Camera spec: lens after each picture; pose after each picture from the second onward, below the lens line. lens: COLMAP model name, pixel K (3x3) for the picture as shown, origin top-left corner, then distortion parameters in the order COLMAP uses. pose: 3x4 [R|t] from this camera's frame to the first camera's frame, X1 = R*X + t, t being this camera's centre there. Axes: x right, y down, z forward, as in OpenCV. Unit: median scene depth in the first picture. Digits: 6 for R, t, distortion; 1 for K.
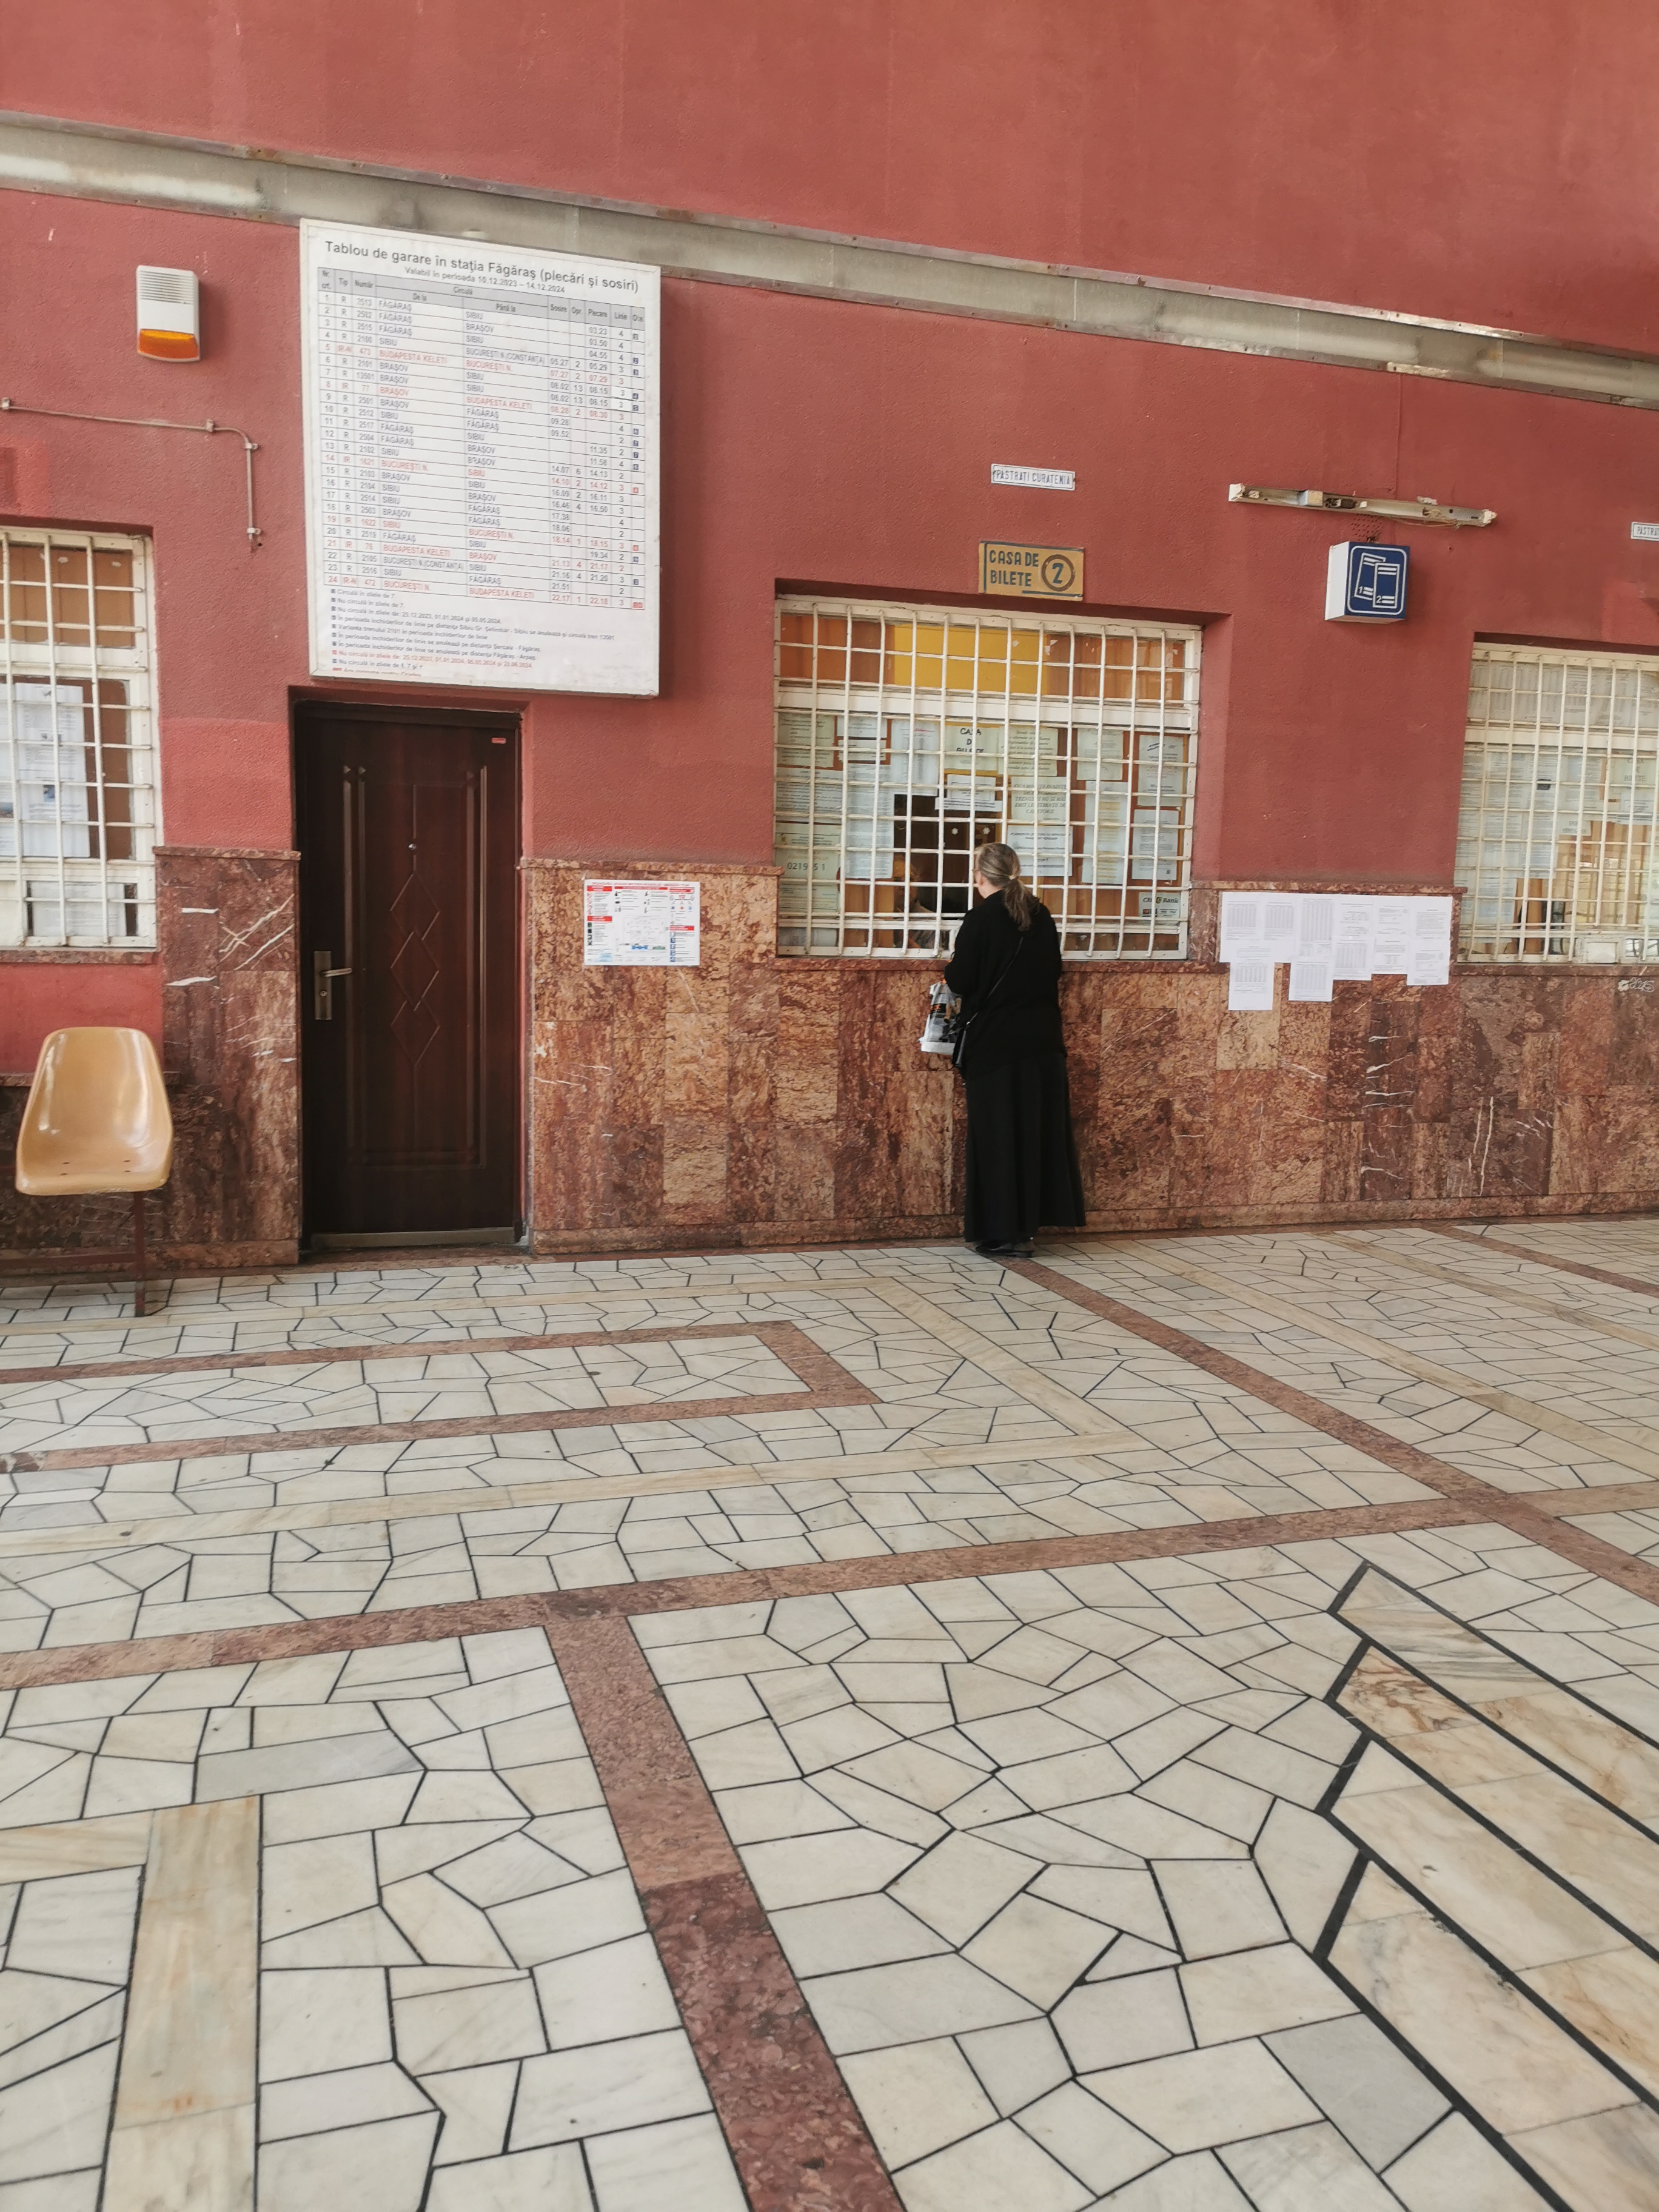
lens RADIAL K [[1691.1, 0, 828.9], [0, 1691.1, 1106.8], [0, 0, 1]] dist [0.020396, -0.037114]
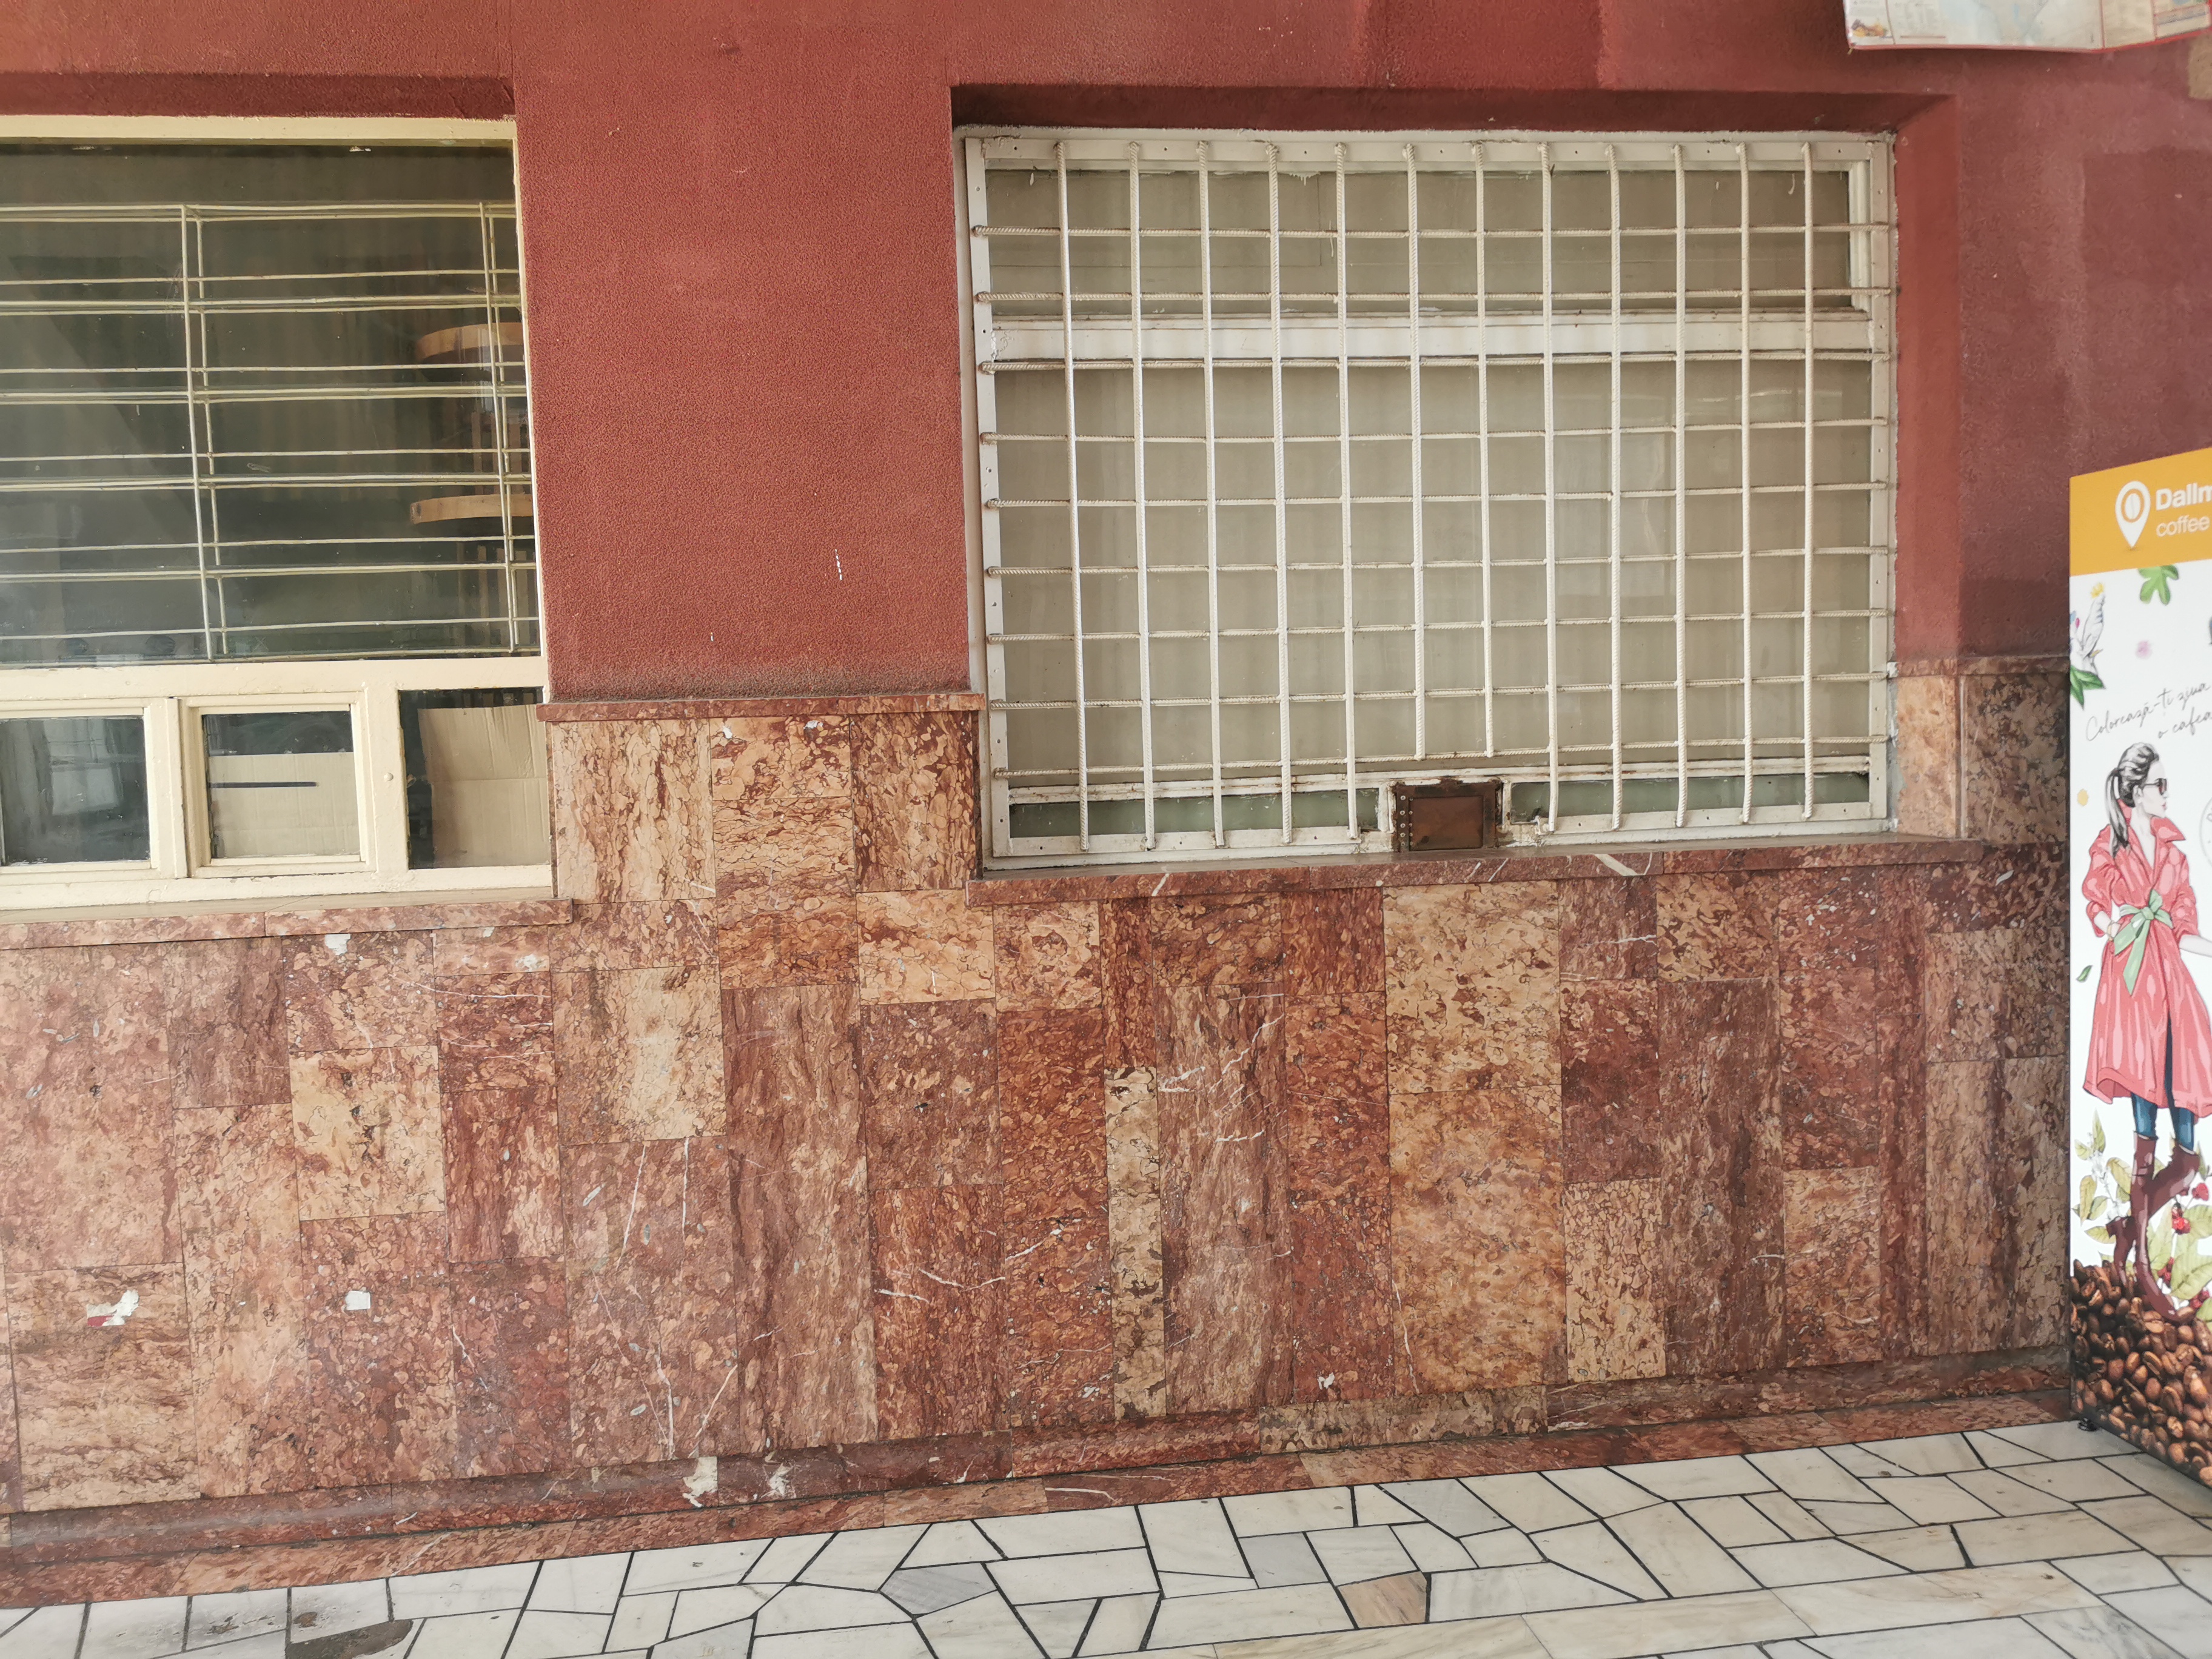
lens RADIAL K [[1691.1, 0, 1110.8], [0, 1691.1, 835.1], [0, 0, 1]] dist [0.020396, -0.037114]
pose [[0.980744, -0.044054, -0.190265, 0.084637], [0.031454, 0.997138, -0.068748, -0.056080], [0.192749, 0.061440, 0.979323, 0.486381]]
